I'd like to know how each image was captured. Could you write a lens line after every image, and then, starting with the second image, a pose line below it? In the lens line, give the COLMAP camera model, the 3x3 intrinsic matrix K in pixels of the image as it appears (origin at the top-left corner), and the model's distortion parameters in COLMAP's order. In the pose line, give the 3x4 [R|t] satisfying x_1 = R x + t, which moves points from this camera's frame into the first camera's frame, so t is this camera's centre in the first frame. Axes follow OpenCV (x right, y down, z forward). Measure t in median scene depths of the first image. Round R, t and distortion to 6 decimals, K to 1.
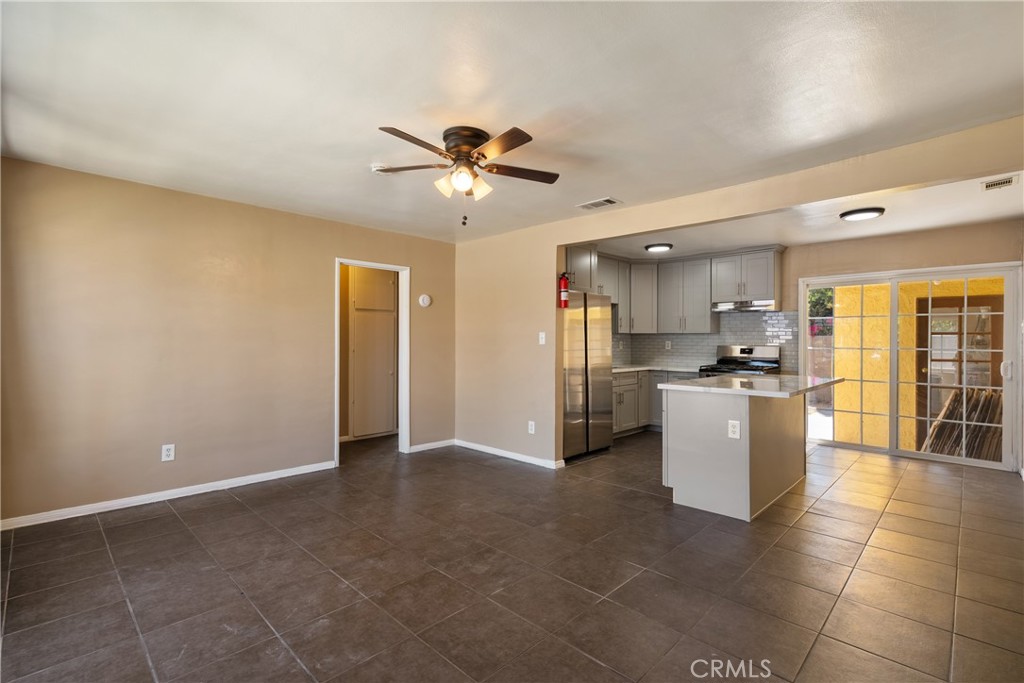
lens RADIAL K [[469.6, 0, 512.0], [0, 469.6, 341.5], [0, 0, 1]] dist [0.000672, 0.000149]
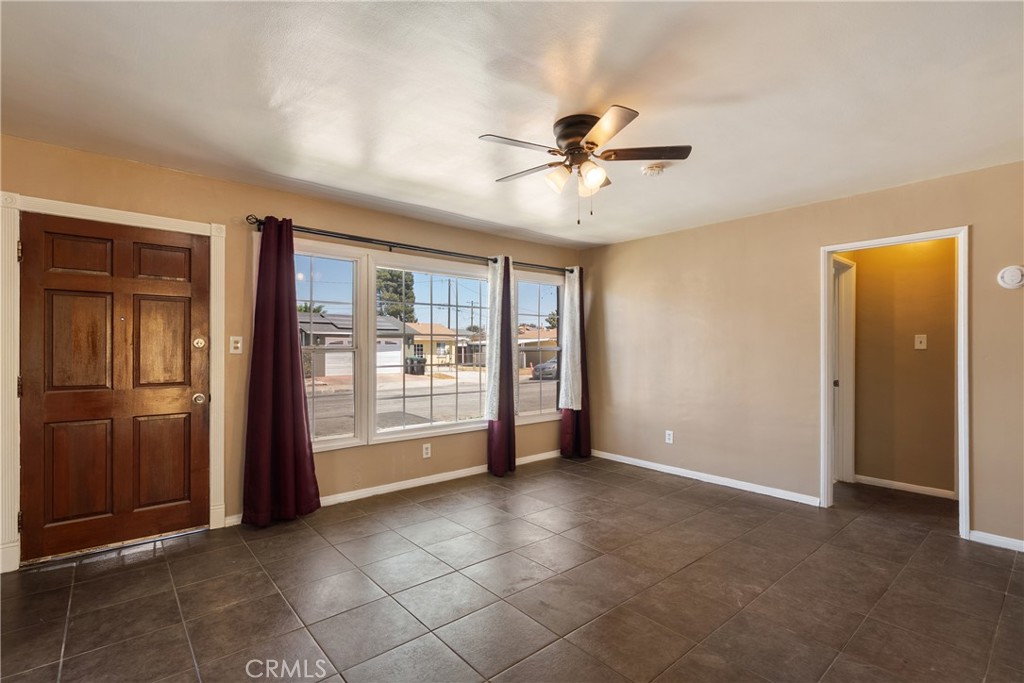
lens RADIAL K [[469.6, 0, 512.0], [0, 469.6, 341.5], [0, 0, 1]] dist [0.000672, 0.000149]
pose [[-0.086257, -0.019601, -0.996080, 0.587536], [0.002375, 0.999800, -0.019880, -0.001611], [0.996270, -0.004081, -0.086193, 0.663628]]
